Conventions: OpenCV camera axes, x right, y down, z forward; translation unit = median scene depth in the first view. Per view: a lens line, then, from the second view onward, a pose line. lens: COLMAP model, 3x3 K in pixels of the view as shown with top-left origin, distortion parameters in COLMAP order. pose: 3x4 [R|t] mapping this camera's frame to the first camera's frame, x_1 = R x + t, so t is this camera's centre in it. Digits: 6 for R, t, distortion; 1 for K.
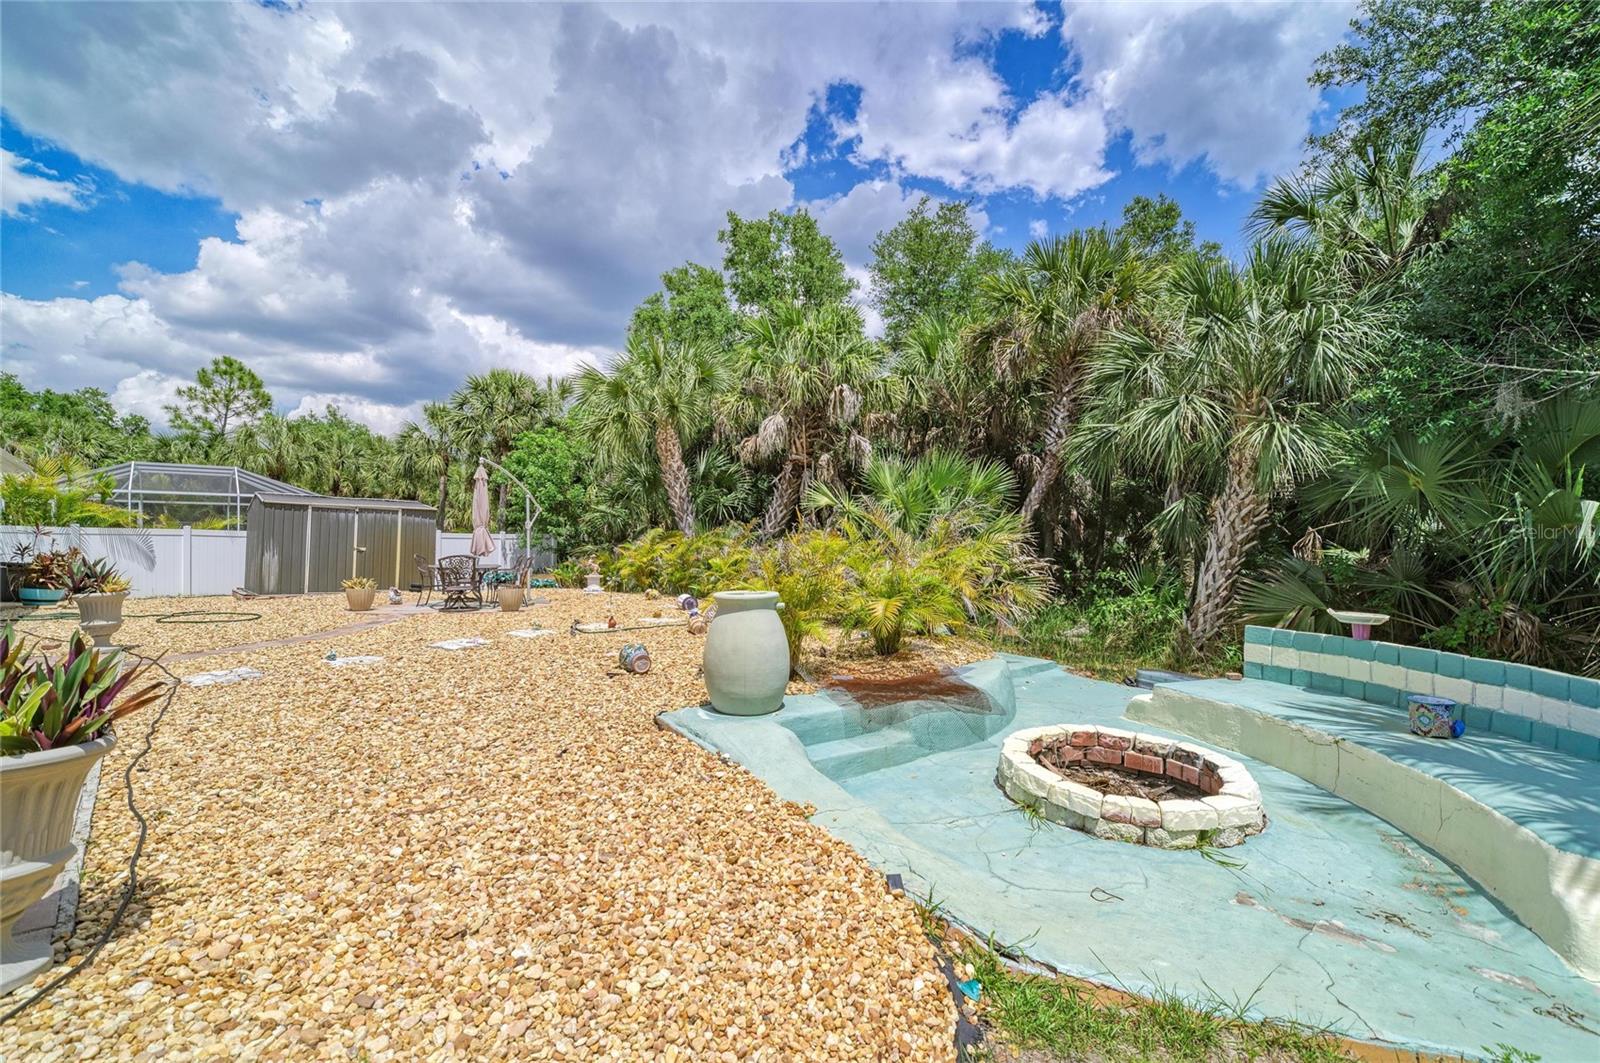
lens RADIAL K [[665.8, 0, 740.0], [0, 665.8, 536.5], [0, 0, 1]] dist [0.002447, 0.000931]
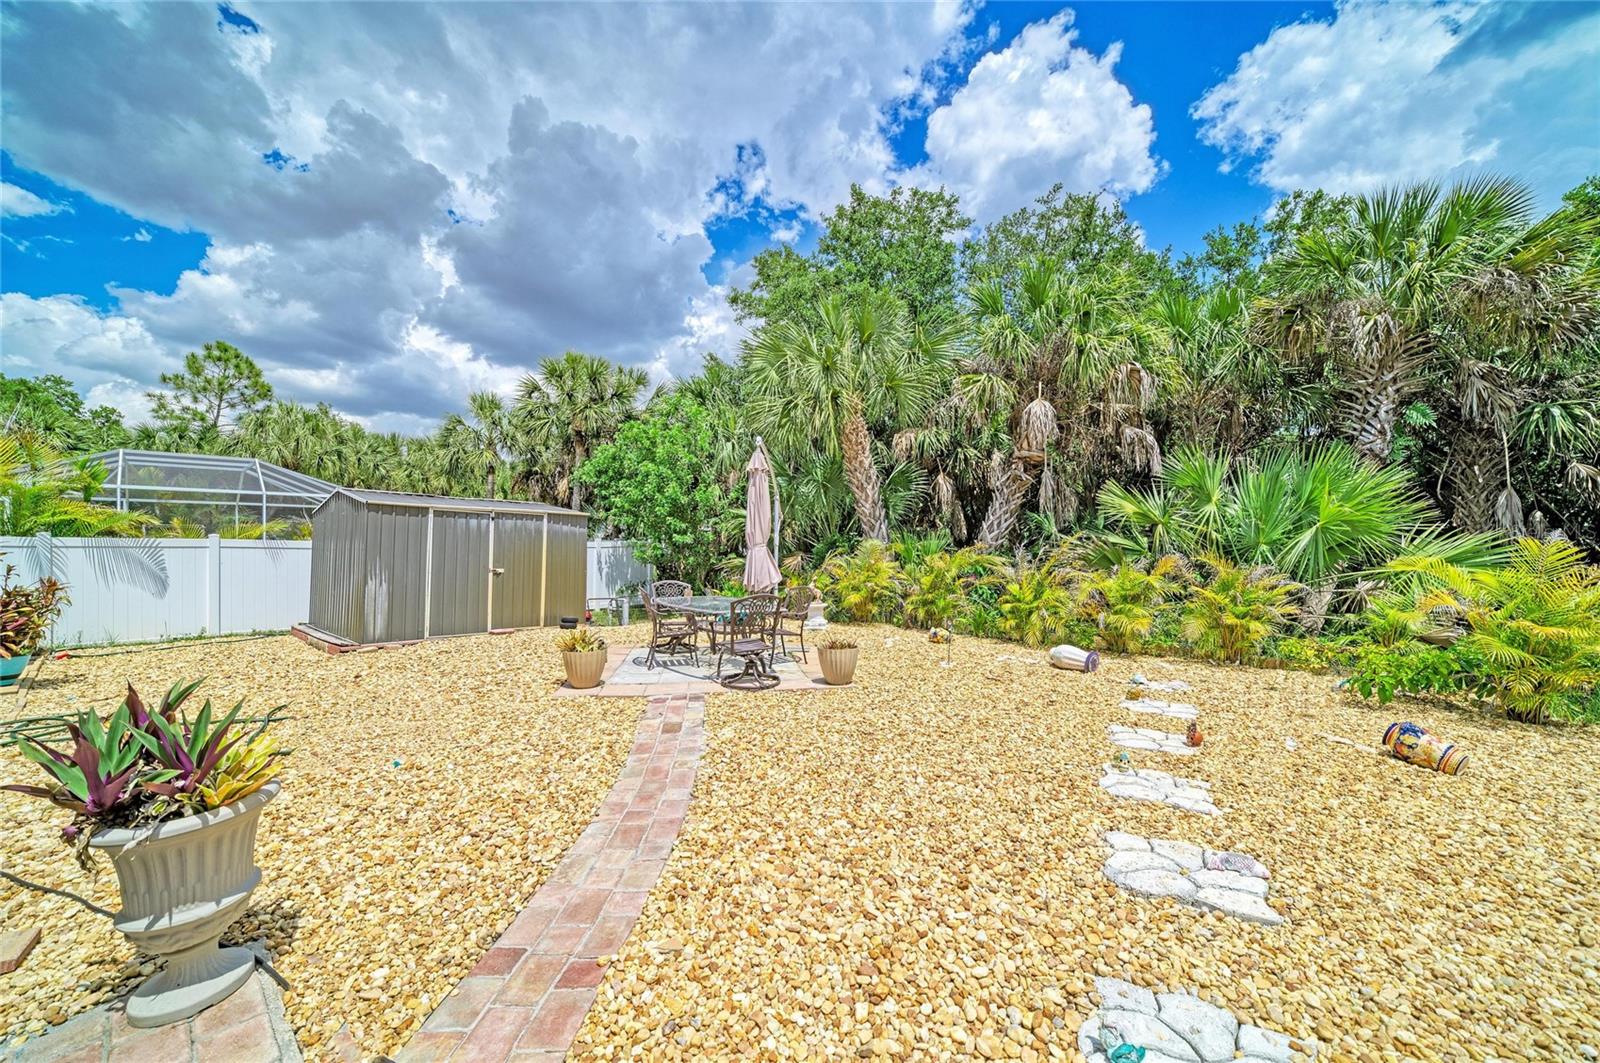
lens RADIAL K [[634.1, 0, 805.8], [0, 634.1, 539.5], [0, 0, 1]] dist [-0.018635, 0.007888]
pose [[0.994361, 0.004080, 0.105966, -0.152650], [-0.004200, 0.999991, 0.000903, -0.007799], [-0.105961, -0.001343, 0.994369, 0.147779]]
